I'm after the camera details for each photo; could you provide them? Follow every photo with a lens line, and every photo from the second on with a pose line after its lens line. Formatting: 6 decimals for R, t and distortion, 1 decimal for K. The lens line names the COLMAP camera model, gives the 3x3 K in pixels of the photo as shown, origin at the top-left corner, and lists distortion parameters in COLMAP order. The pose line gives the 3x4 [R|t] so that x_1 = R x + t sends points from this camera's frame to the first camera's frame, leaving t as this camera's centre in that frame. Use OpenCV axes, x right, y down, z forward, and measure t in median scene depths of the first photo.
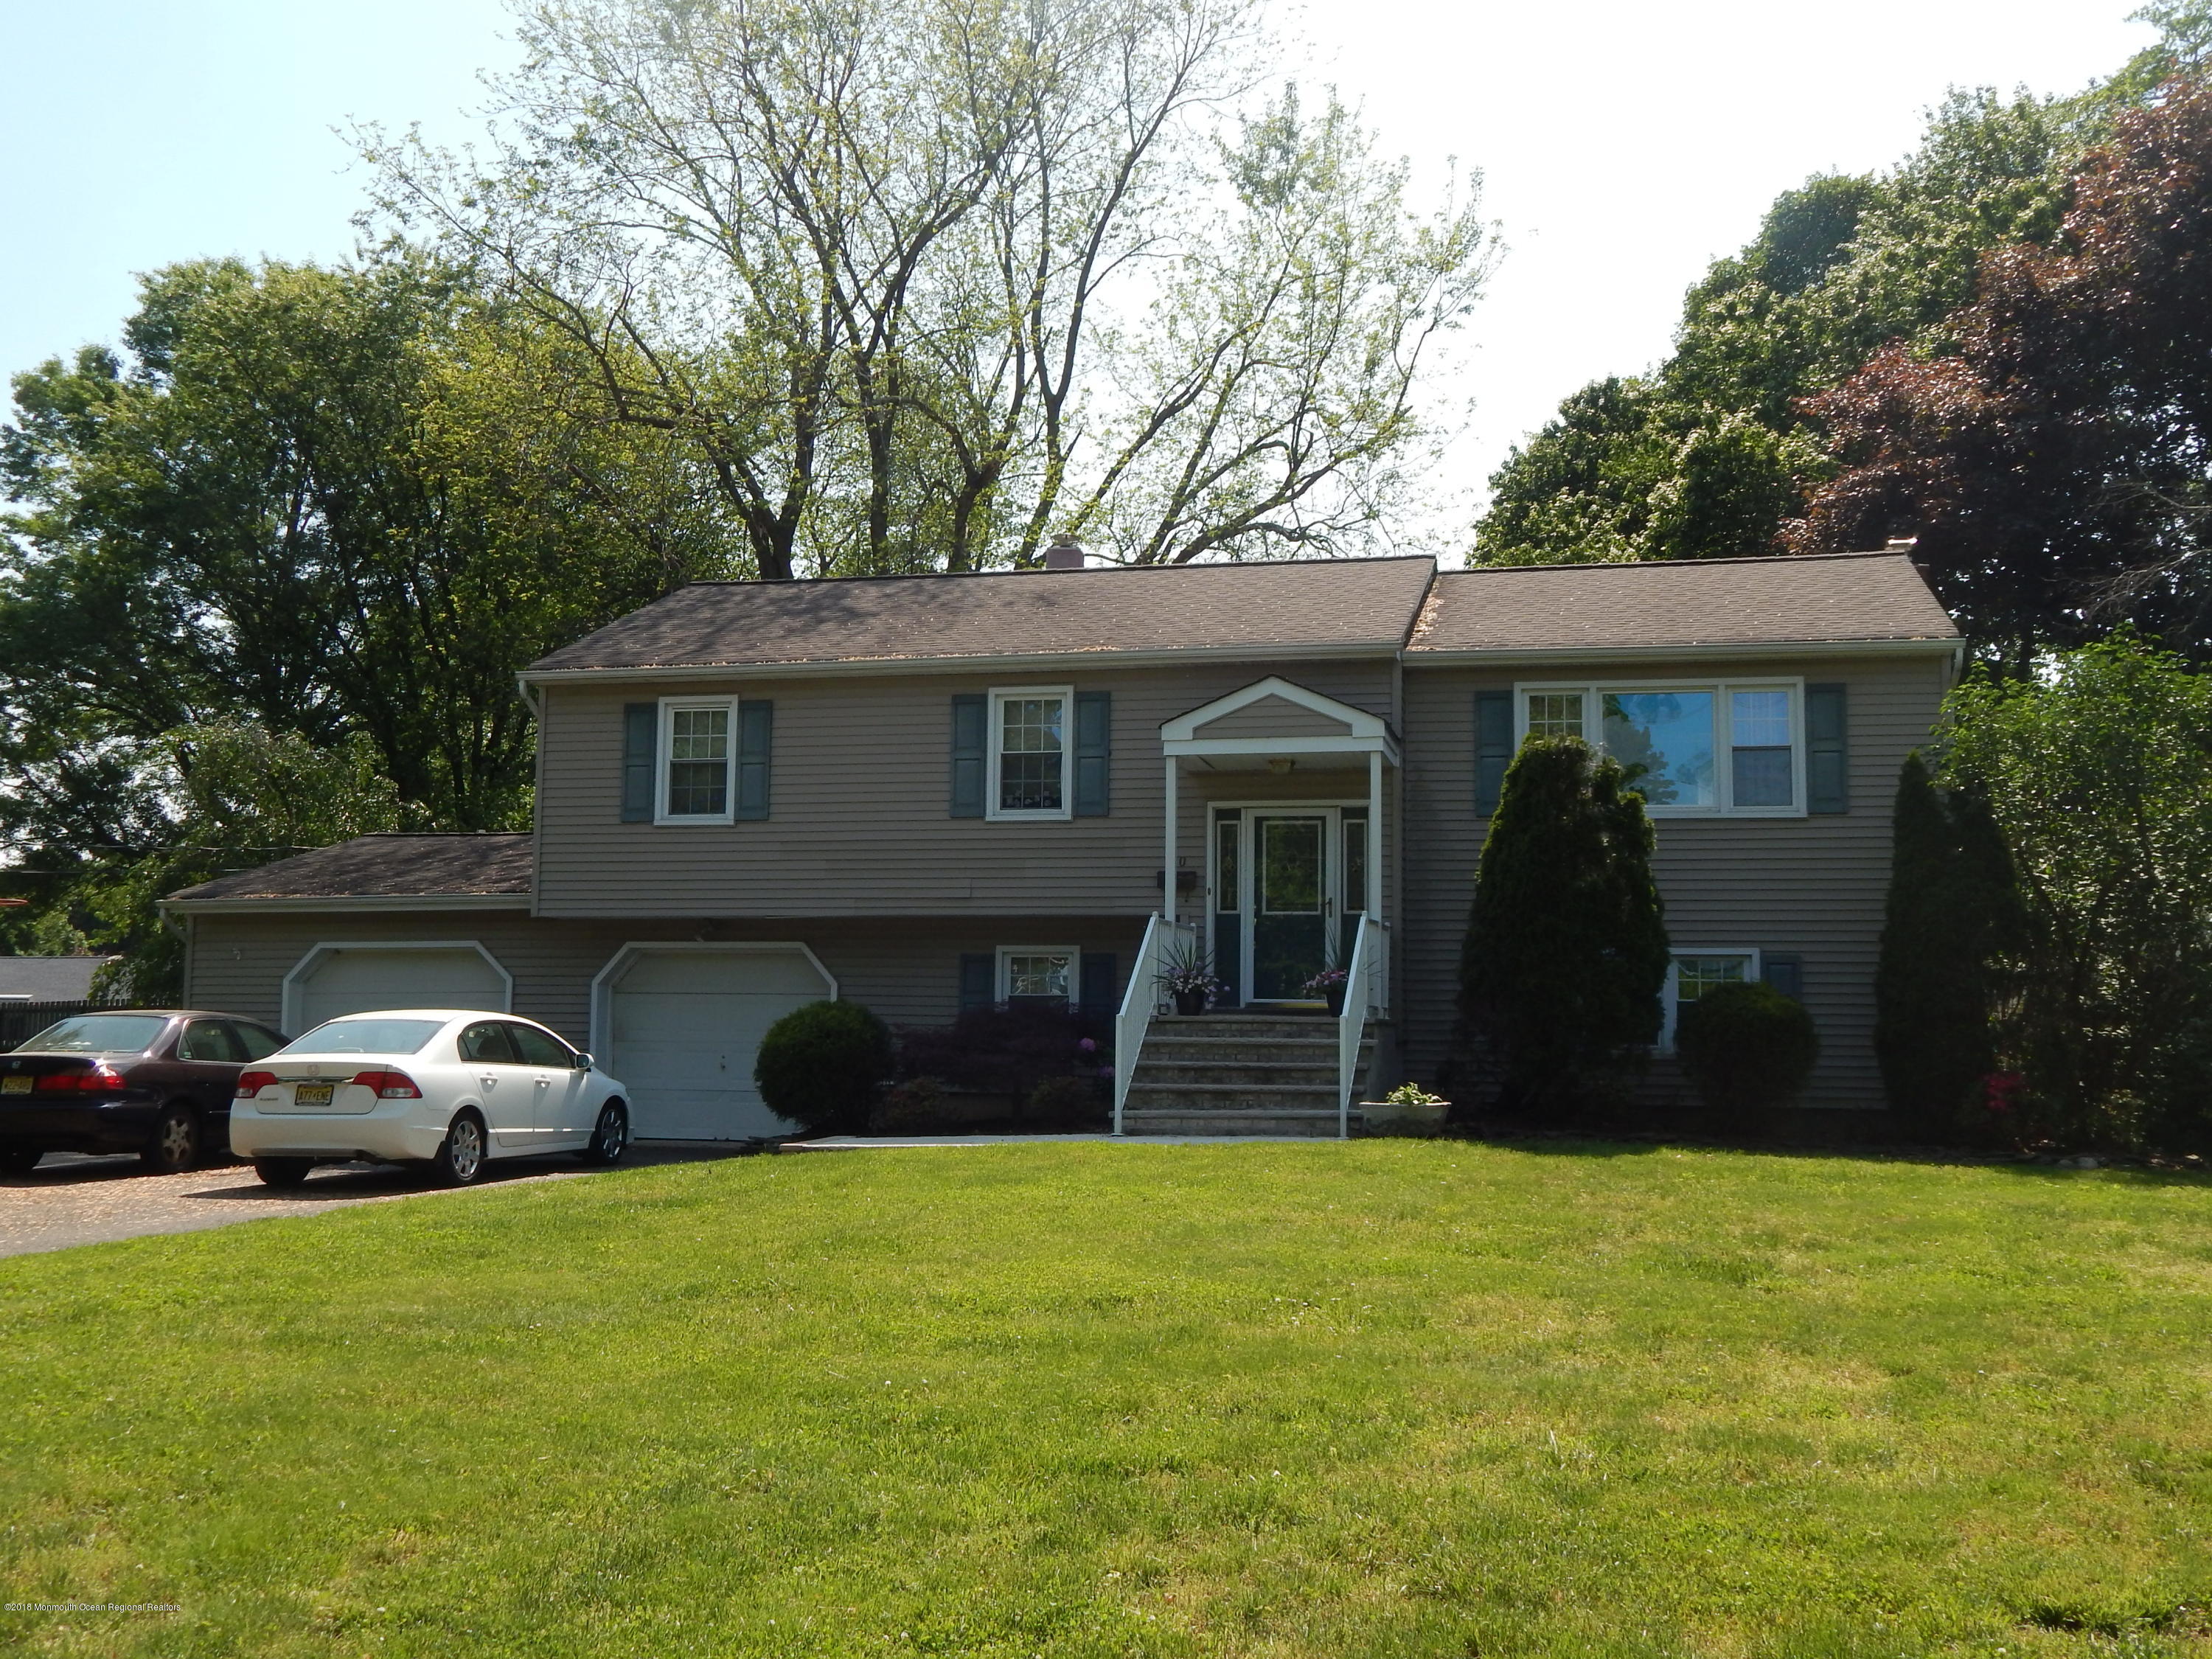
lens RADIAL K [[2214.9, 0, 1106.0], [0, 2214.9, 829.5], [0, 0, 1]] dist [-0.013395, 0.010005]
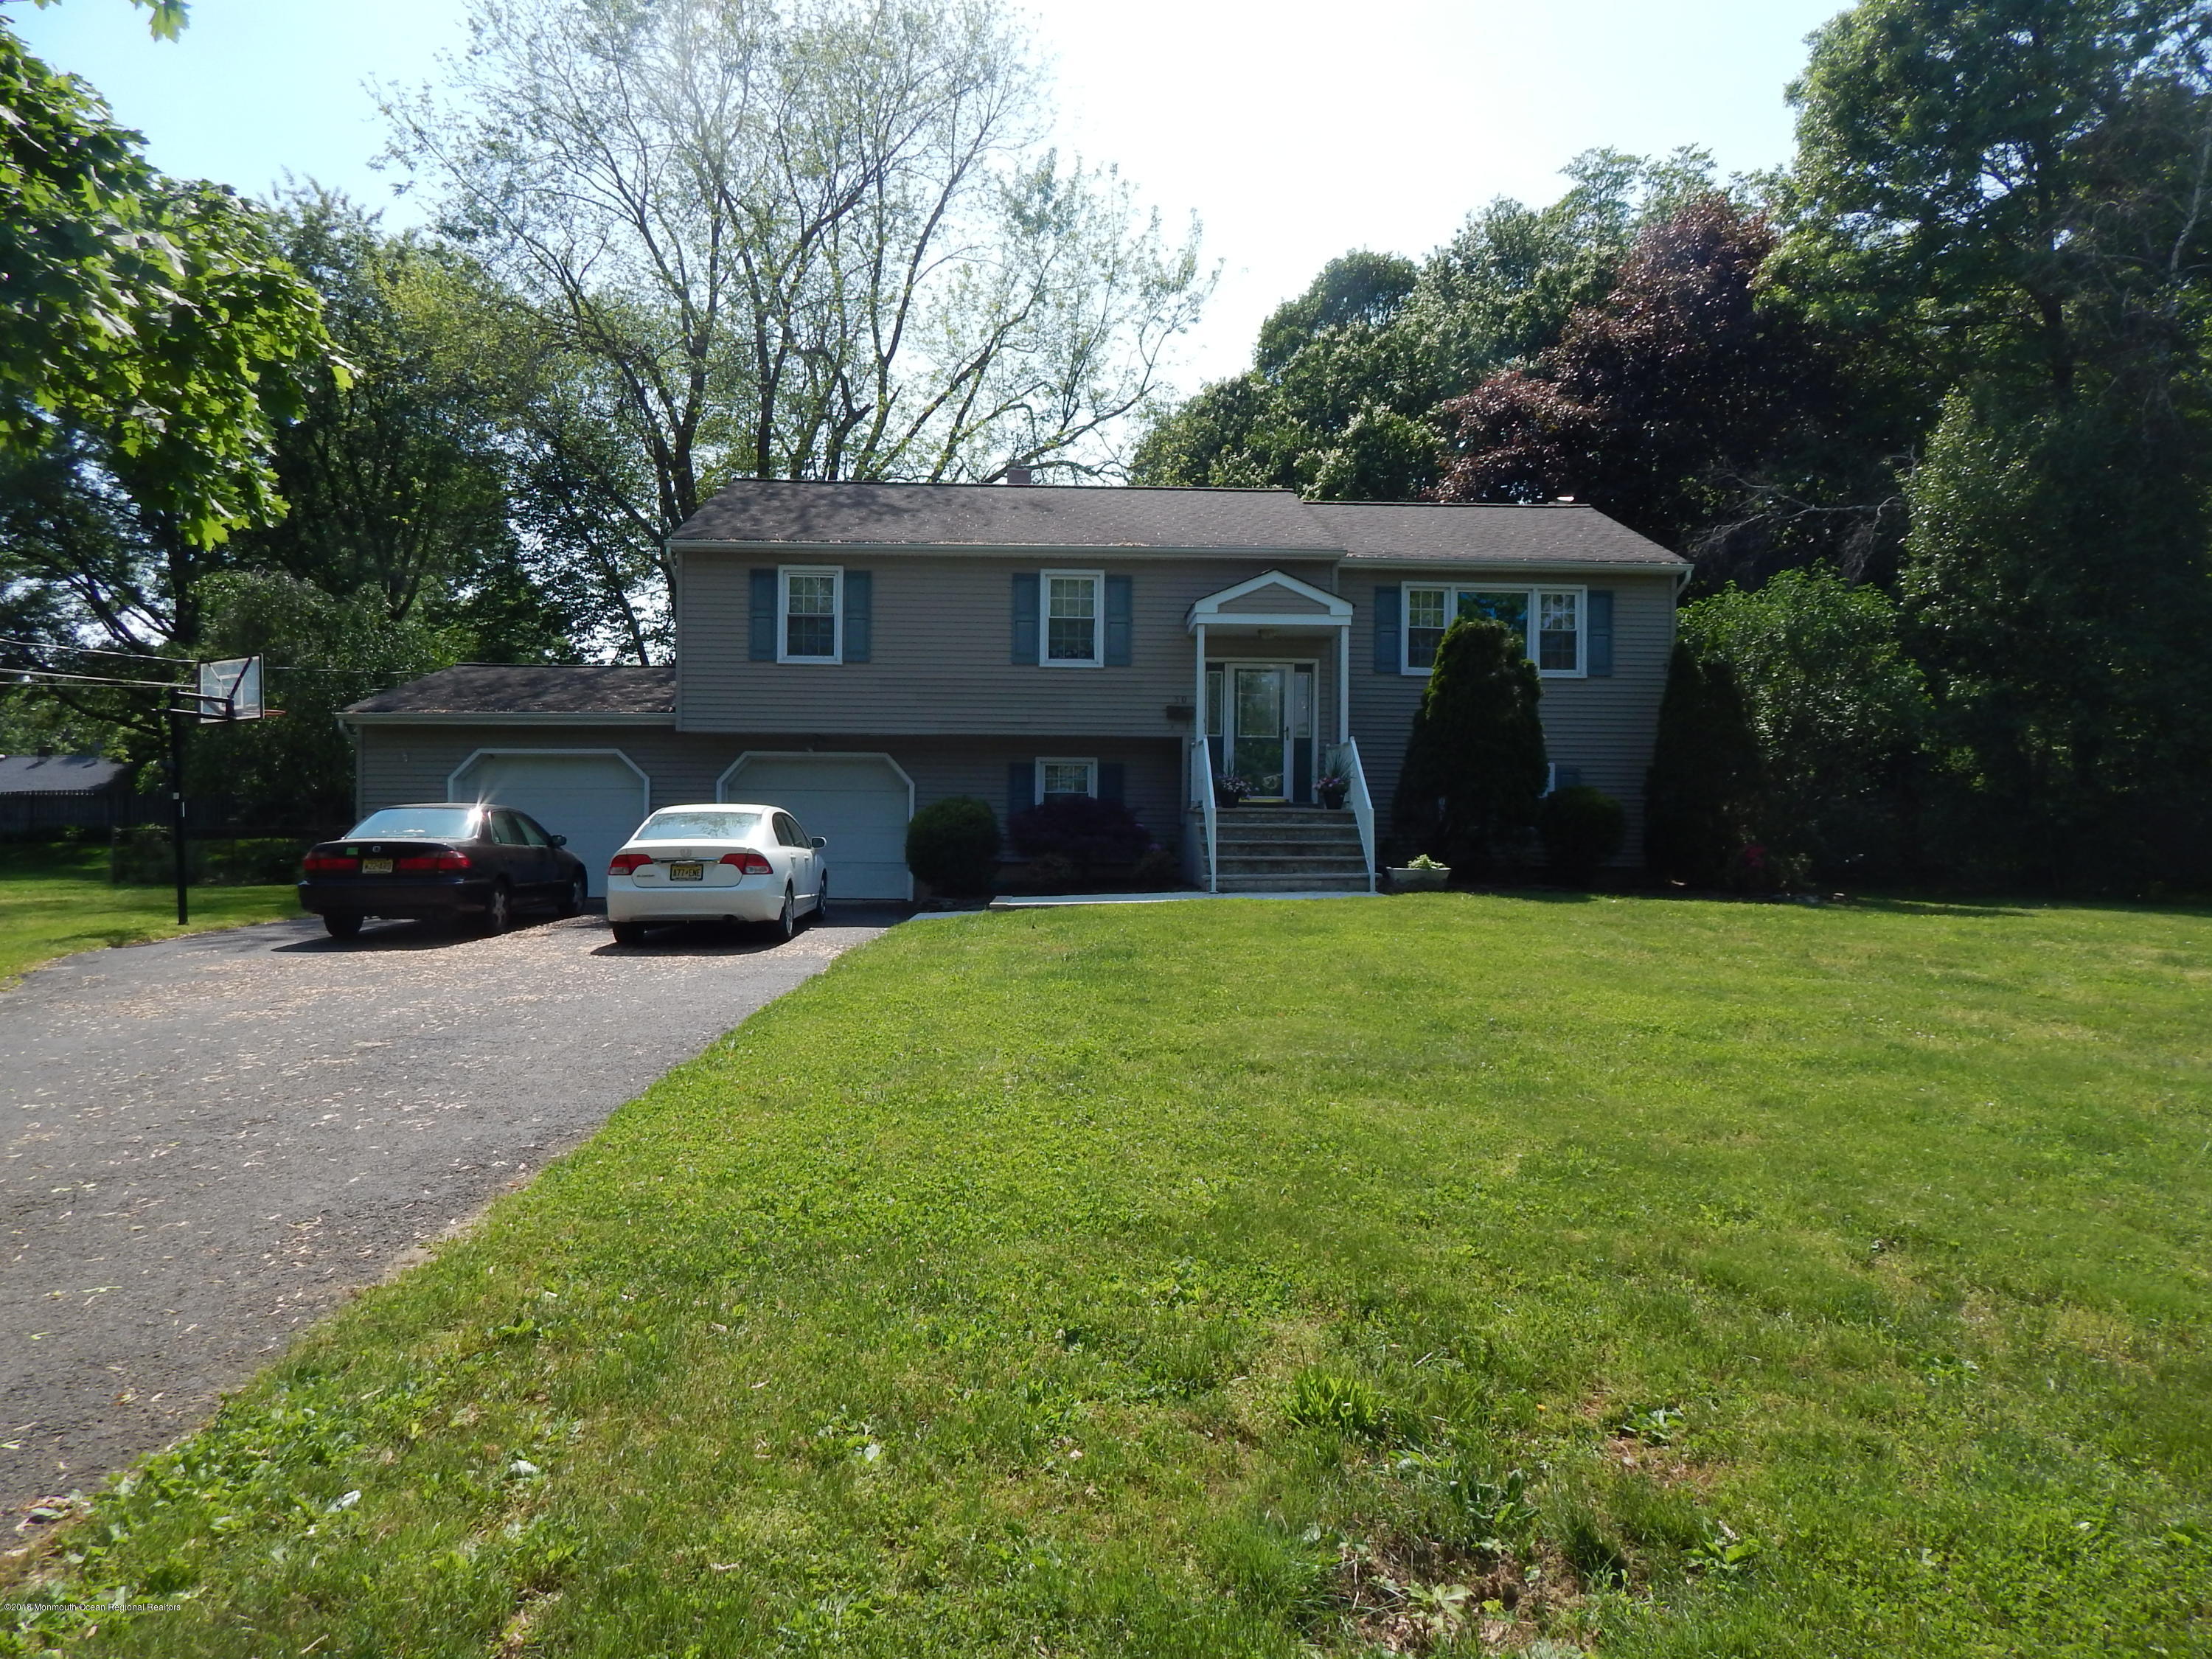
lens RADIAL K [[1466.7, 0, 1106.0], [0, 1466.7, 829.5], [0, 0, 1]] dist [0.001621, 0.000238]
pose [[0.962666, -0.003577, 0.270669, -0.253842], [-0.024239, 0.994757, 0.099357, 0.005062], [-0.269605, -0.102209, 0.957531, 0.099343]]
